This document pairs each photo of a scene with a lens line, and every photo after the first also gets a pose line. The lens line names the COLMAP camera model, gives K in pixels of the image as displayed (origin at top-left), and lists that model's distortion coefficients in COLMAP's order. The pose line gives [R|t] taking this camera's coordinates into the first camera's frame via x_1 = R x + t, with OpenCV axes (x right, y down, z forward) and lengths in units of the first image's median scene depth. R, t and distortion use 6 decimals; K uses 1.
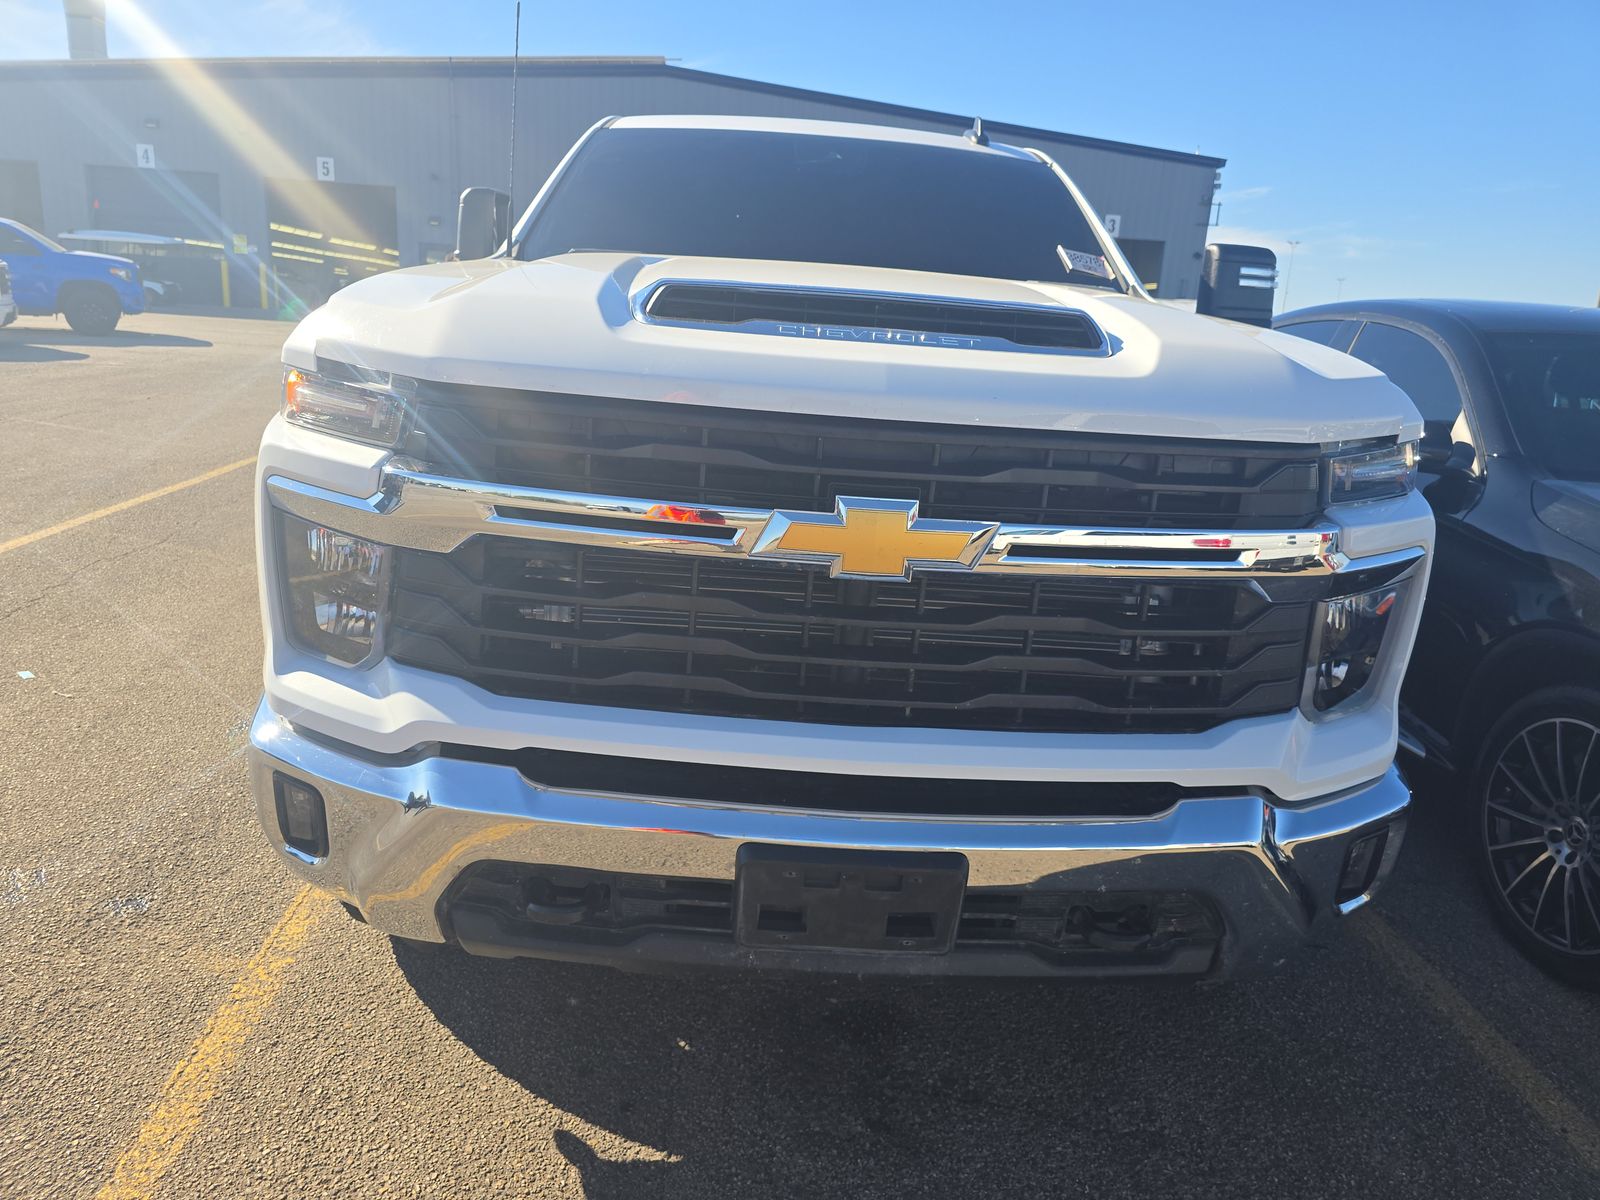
lens RADIAL K [[1103.1, 0, 796.5], [0, 1103.1, 603.2], [0, 0, 1]] dist [0.062842, -0.071618]
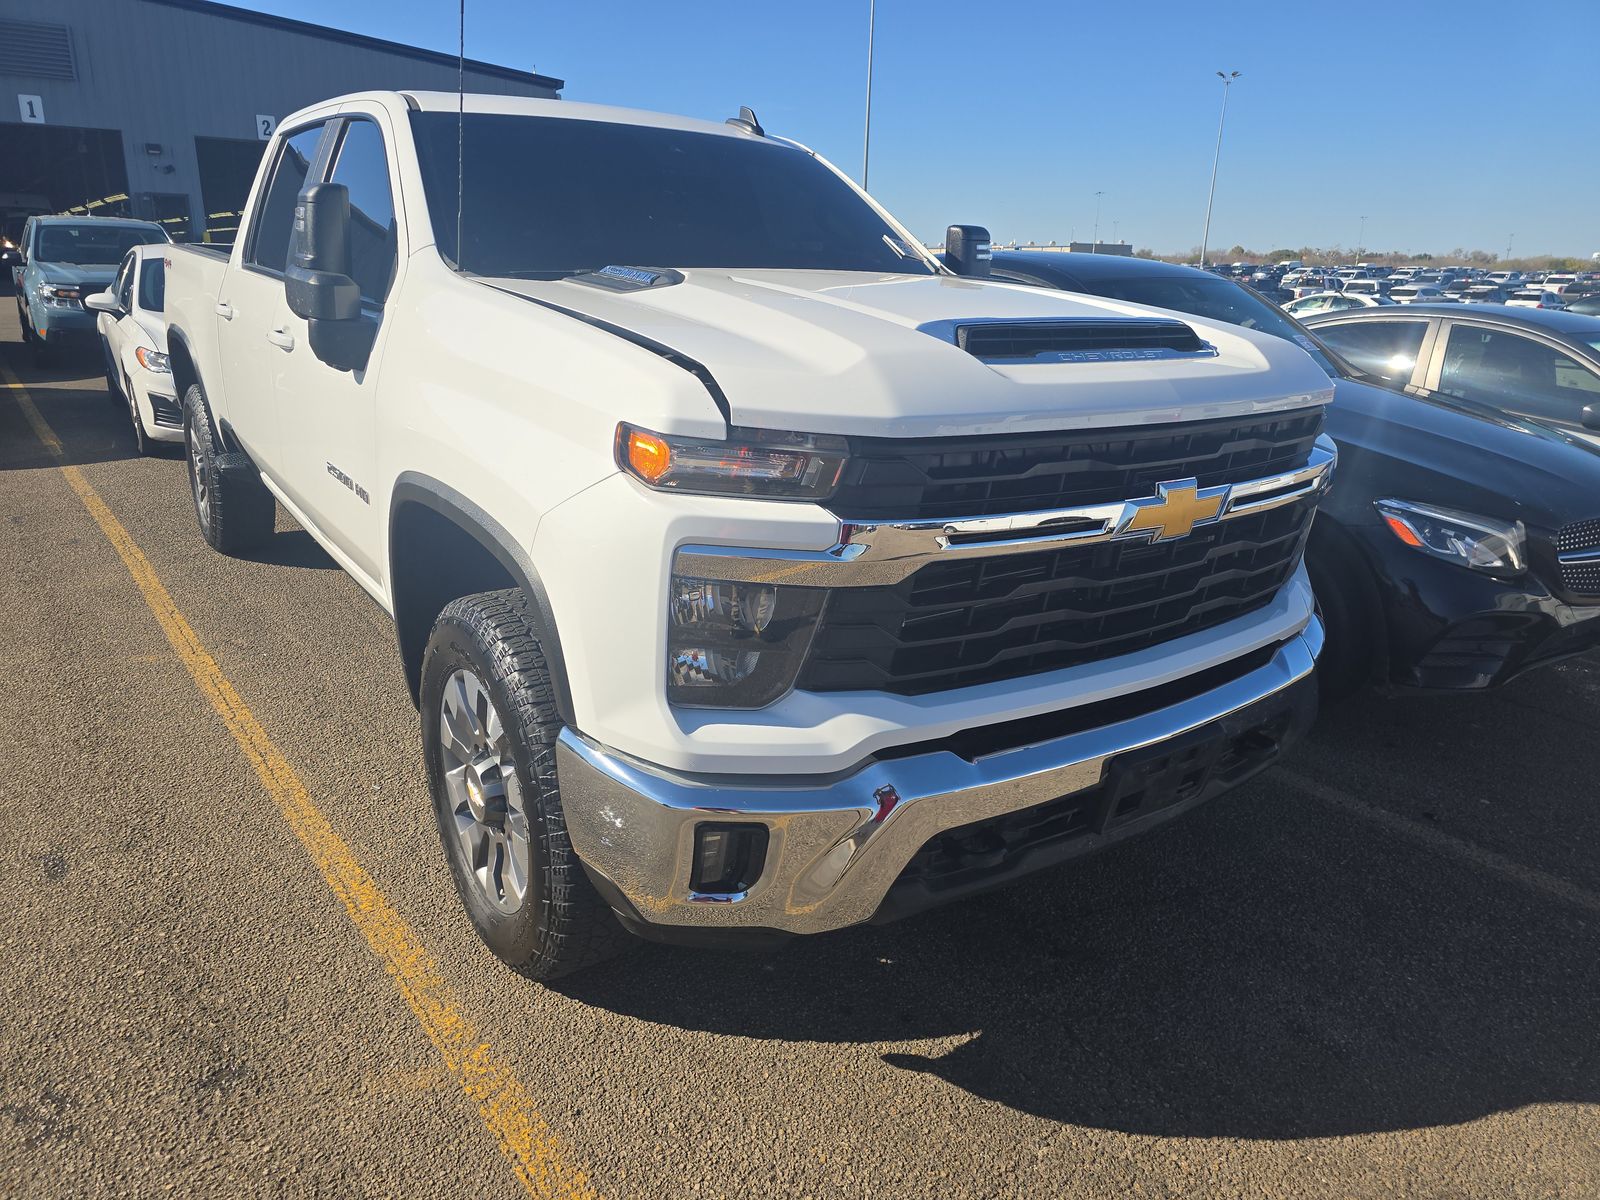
lens RADIAL K [[1103.1, 0, 796.5], [0, 1103.1, 603.2], [0, 0, 1]] dist [0.062842, -0.071618]
pose [[0.825729, -0.207568, 0.524487, -0.812857], [0.168286, 0.978139, 0.122160, -0.148125], [-0.538378, -0.012607, 0.842609, 0.080801]]
